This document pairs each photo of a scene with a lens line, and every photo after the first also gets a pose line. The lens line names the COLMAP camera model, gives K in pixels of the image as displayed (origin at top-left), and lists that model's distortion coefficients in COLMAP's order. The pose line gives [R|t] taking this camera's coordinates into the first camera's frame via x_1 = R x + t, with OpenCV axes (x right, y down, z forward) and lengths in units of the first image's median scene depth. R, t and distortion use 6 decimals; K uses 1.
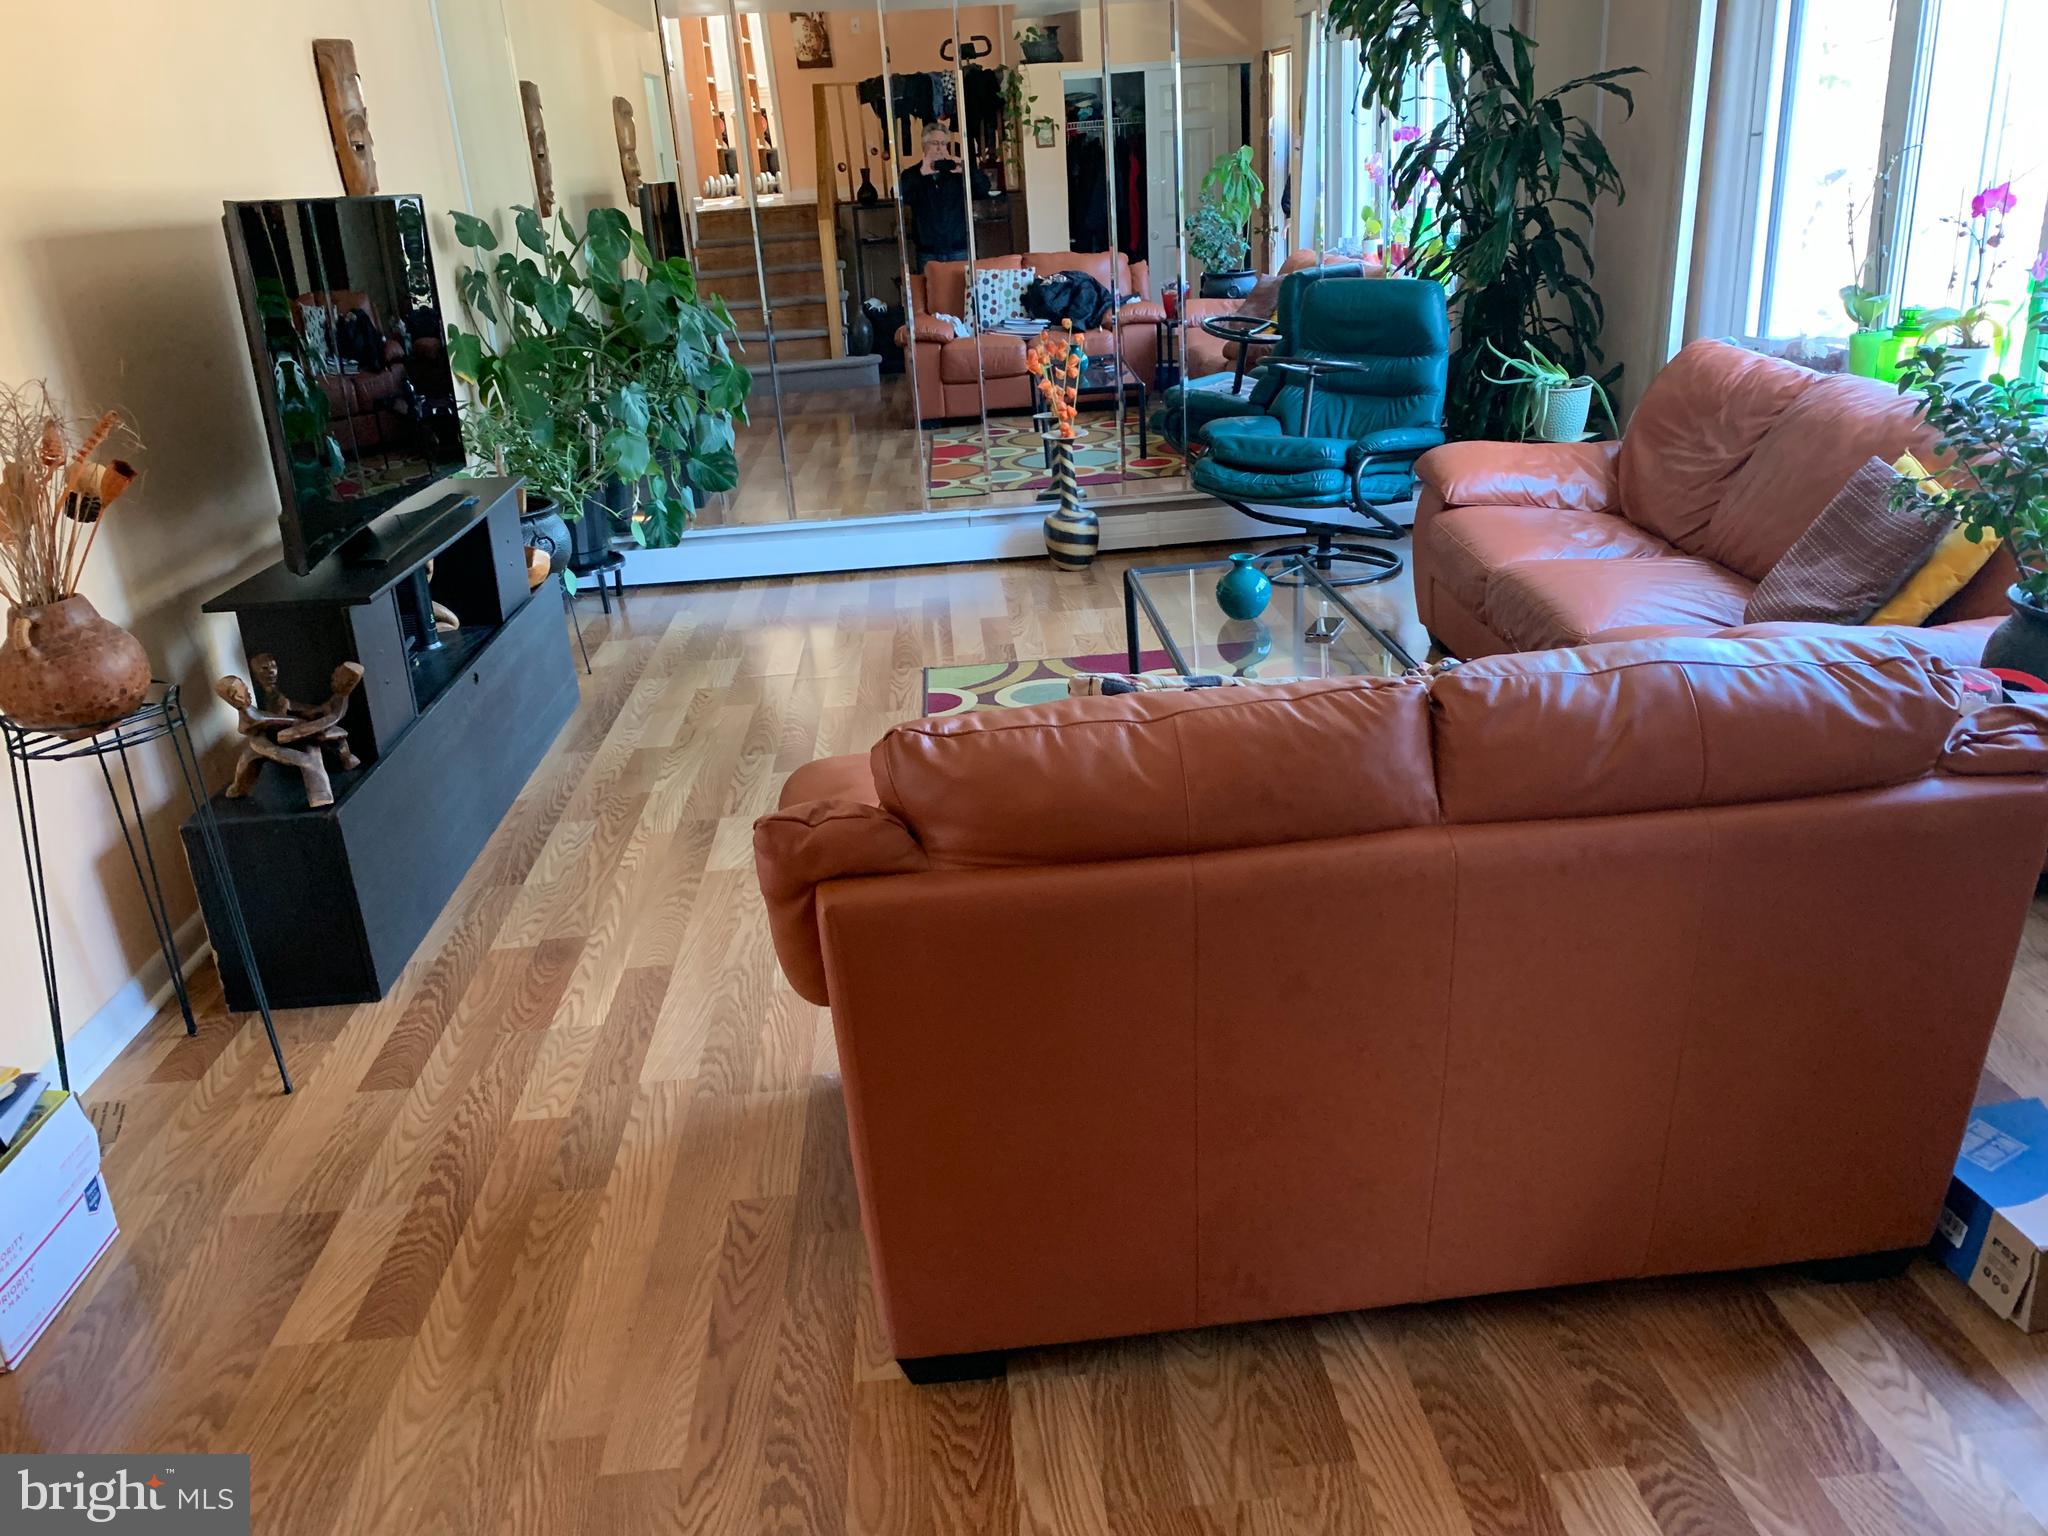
lens RADIAL K [[1579.0, 0, 1024.0], [0, 1579.0, 768.0], [0, 0, 1]] dist [-0.001428, 0.002564]
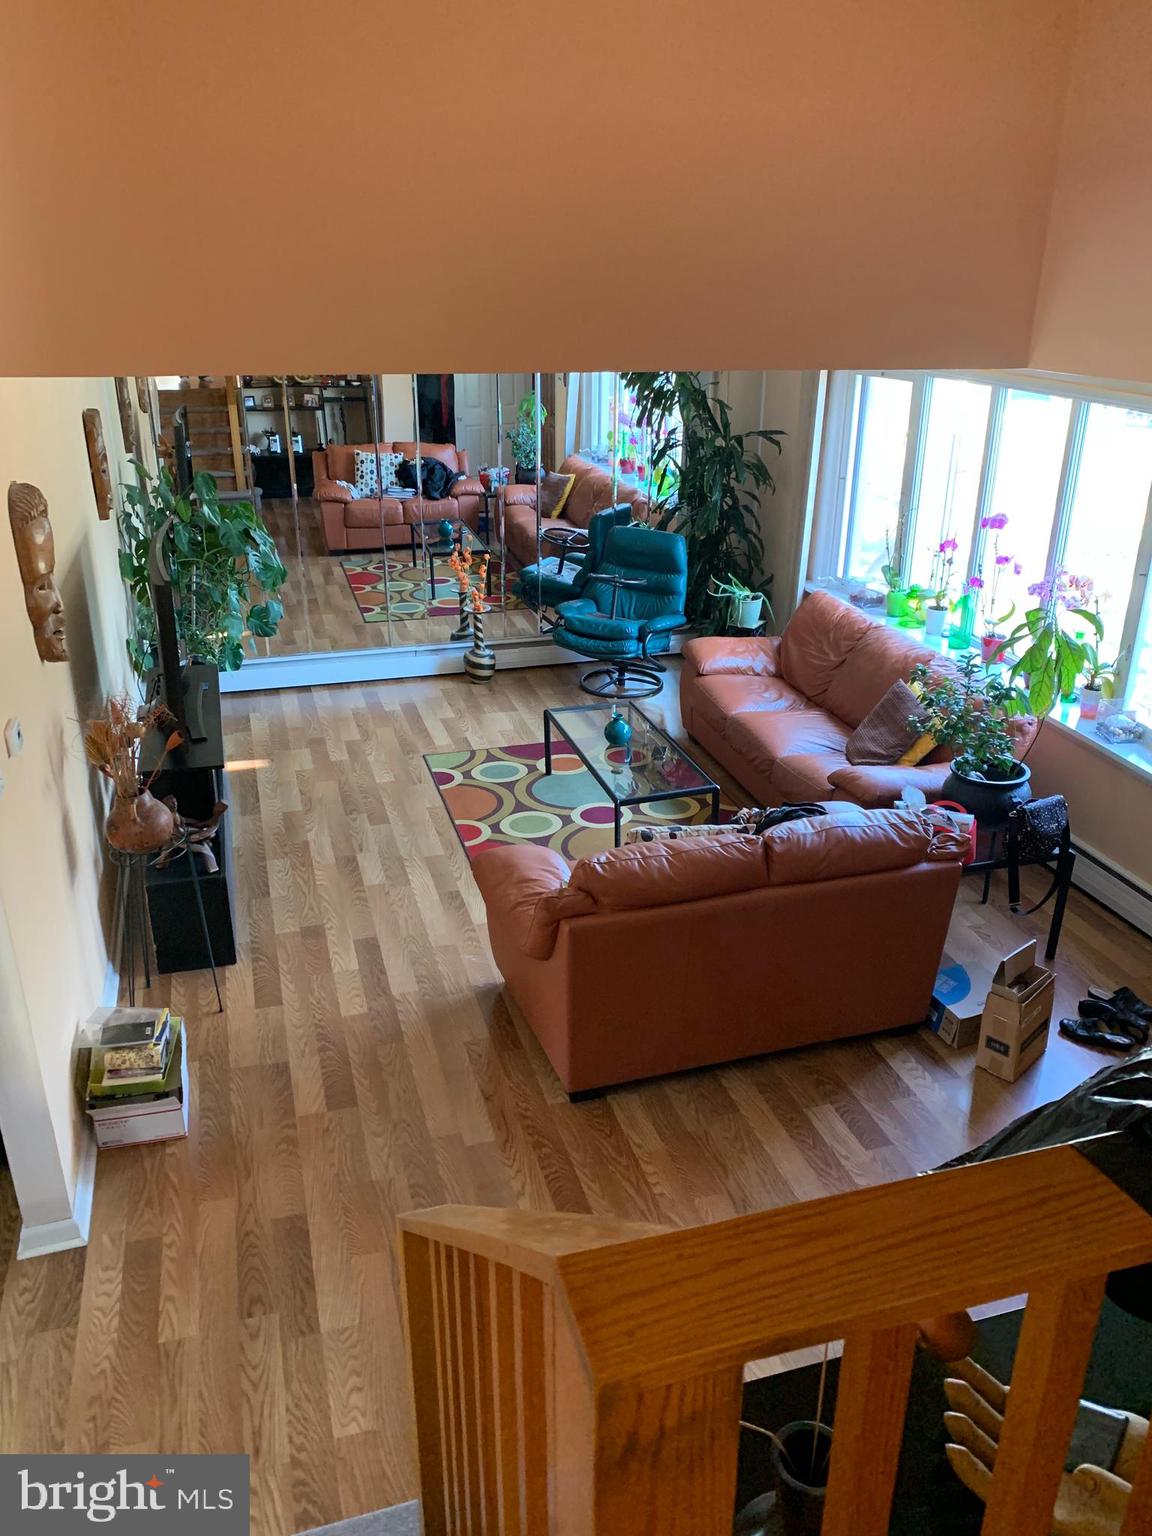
lens RADIAL K [[1160.4, 0, 576.0], [0, 1160.4, 768.0], [0, 0, 1]] dist [0.042716, -0.000603]
pose [[0.973291, -0.027440, 0.227929, -0.245728], [0.019140, 0.999074, 0.038545, -0.119623], [-0.228775, -0.033153, 0.972915, -0.431652]]
